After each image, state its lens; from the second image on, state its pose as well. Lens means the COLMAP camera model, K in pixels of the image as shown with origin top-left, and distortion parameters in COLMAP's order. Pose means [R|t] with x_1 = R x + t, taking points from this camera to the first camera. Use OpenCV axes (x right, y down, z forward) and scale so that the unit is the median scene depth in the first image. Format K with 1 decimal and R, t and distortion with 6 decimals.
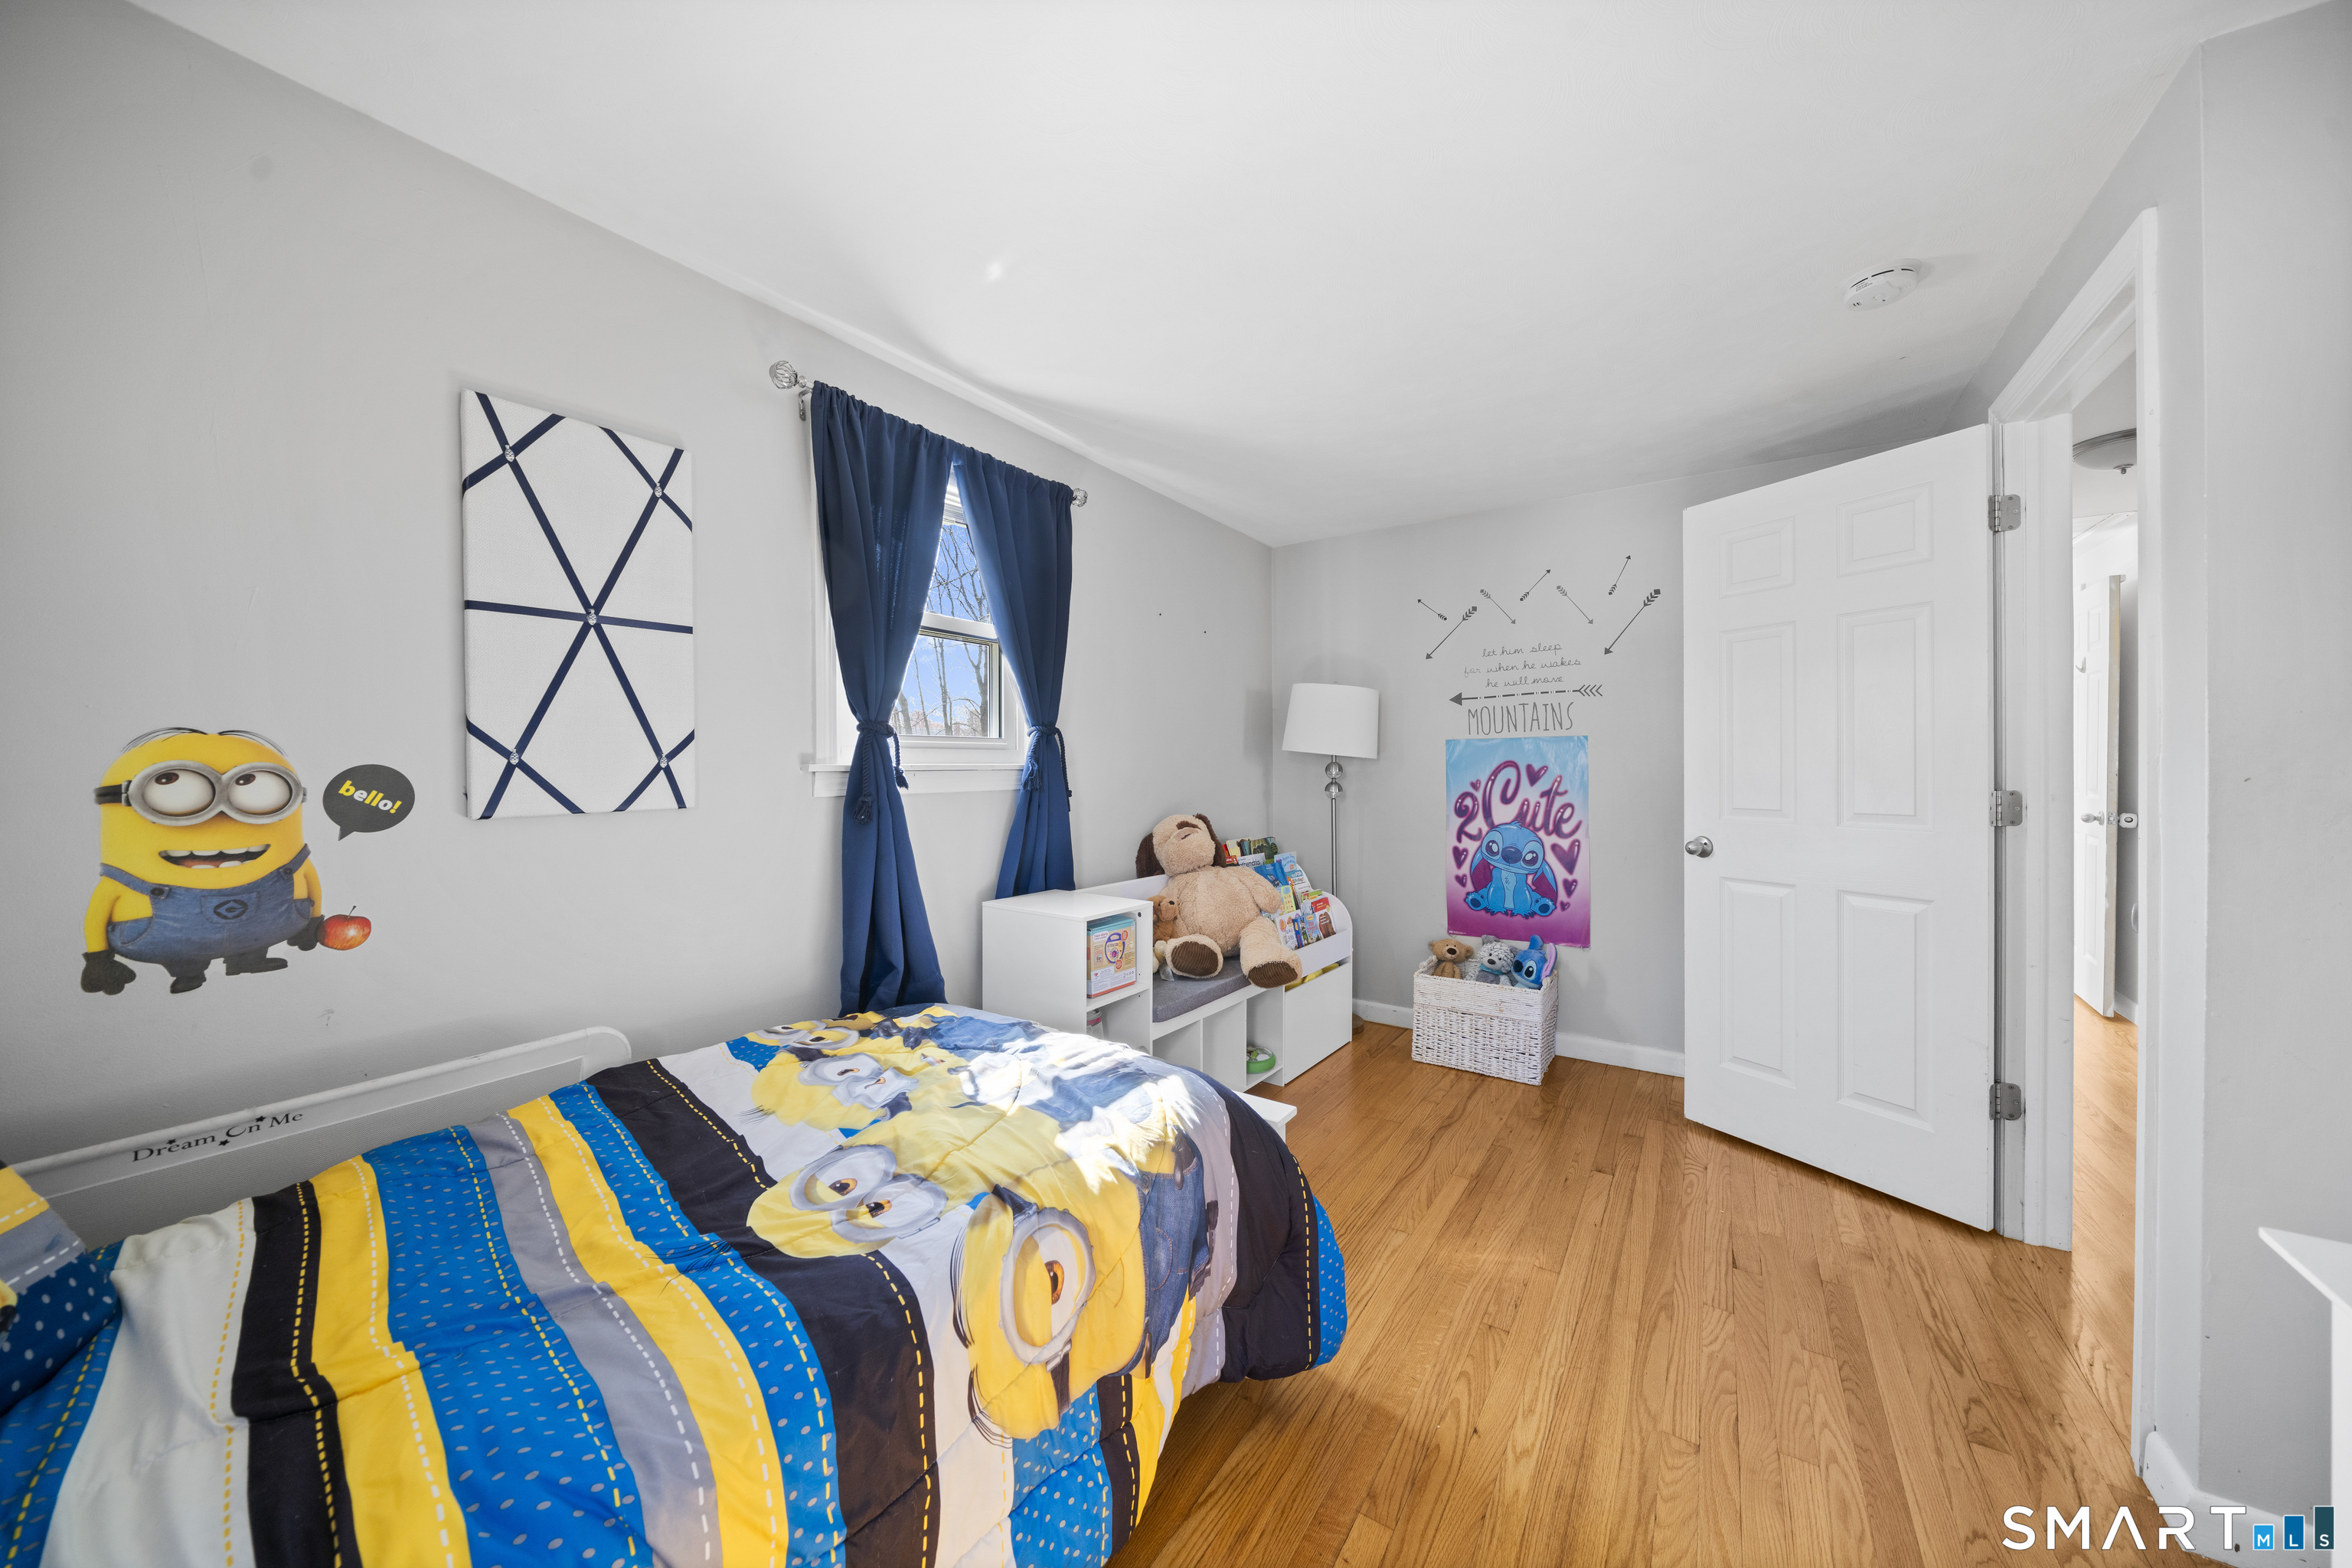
lens RADIAL K [[824.3, 0, 1181.9], [0, 824.3, 756.2], [0, 0, 1]] dist [-0.001165, -0.000152]
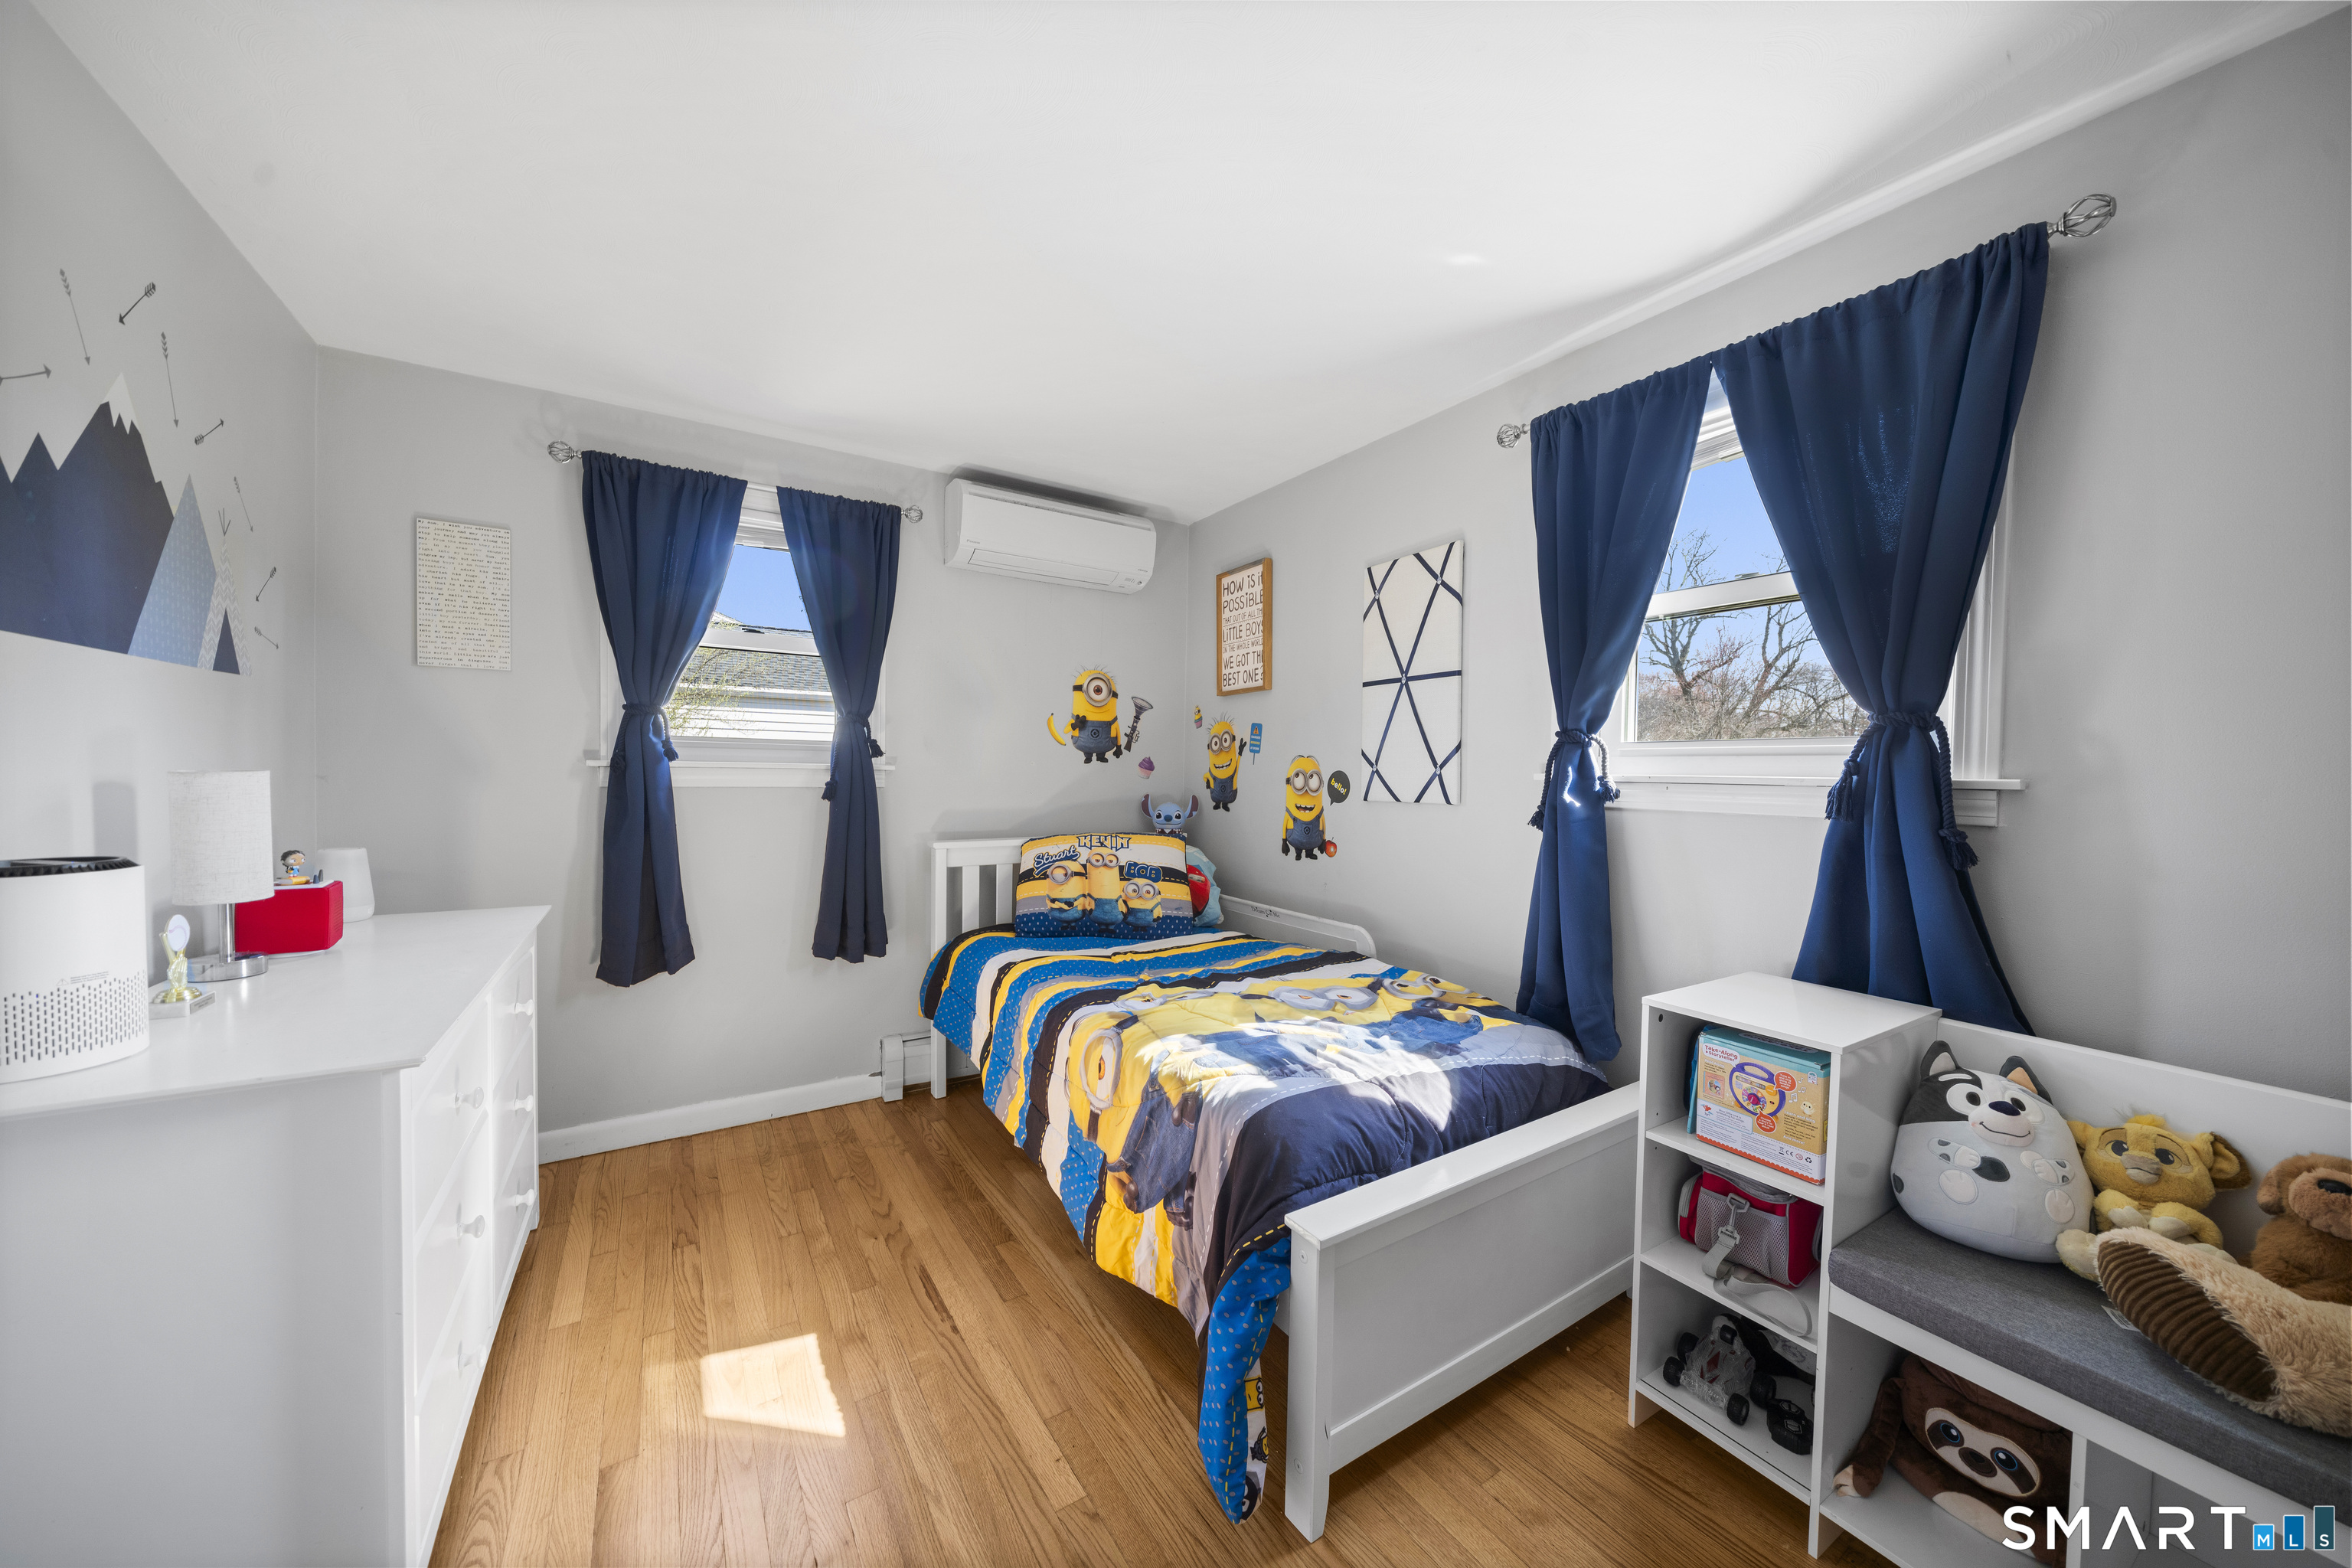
lens RADIAL K [[811.4, 0, 1161.2], [0, 811.4, 781.0], [0, 0, 1]] dist [-0.005414, -0.000096]
pose [[-0.424894, 0.007857, -0.905209, 0.904764], [-0.007326, 0.999900, 0.012118, 0.012676], [0.905214, 0.011780, -0.424794, 1.256479]]
